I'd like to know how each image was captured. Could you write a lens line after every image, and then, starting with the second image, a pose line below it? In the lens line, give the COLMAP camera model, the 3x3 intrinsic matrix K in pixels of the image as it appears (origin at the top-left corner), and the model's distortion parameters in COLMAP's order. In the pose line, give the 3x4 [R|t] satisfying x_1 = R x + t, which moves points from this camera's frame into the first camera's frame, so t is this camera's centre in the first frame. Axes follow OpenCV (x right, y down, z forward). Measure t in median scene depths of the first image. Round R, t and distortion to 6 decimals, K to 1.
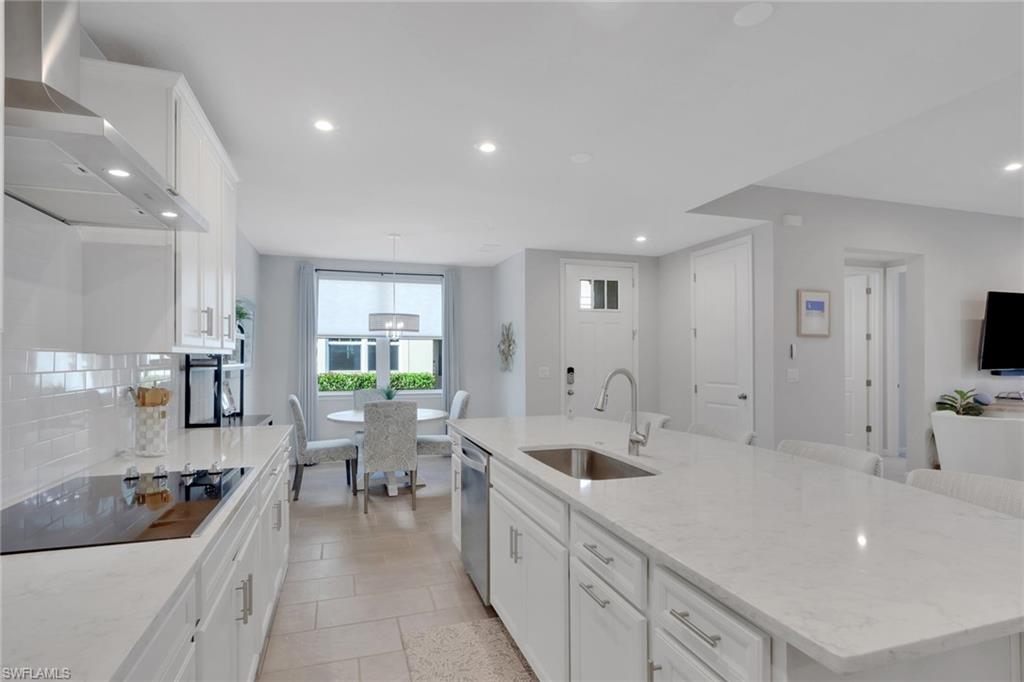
lens RADIAL K [[506.6, 0, 509.7], [0, 506.6, 359.7], [0, 0, 1]] dist [0.000782, -0.000599]
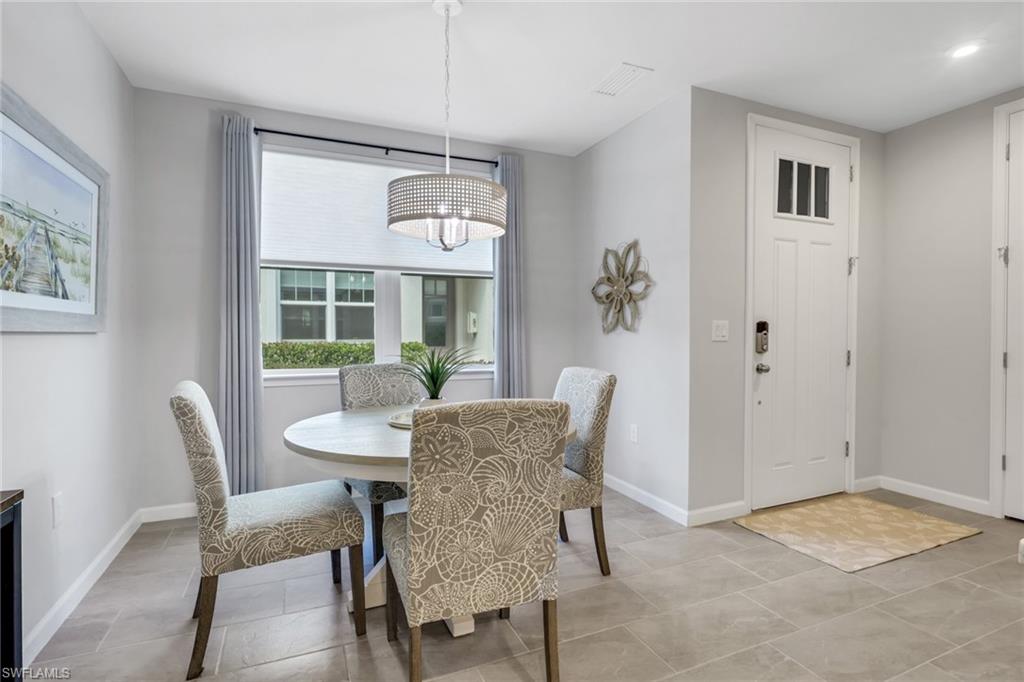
lens RADIAL K [[484.3, 0, 529.3], [0, 484.3, 343.1], [0, 0, 1]] dist [-0.000436, -0.000499]
pose [[0.991110, -0.001273, 0.133039, -0.185579], [-0.001093, 0.999843, 0.017712, 0.028529], [-0.133041, -0.017700, 0.990952, 0.507012]]
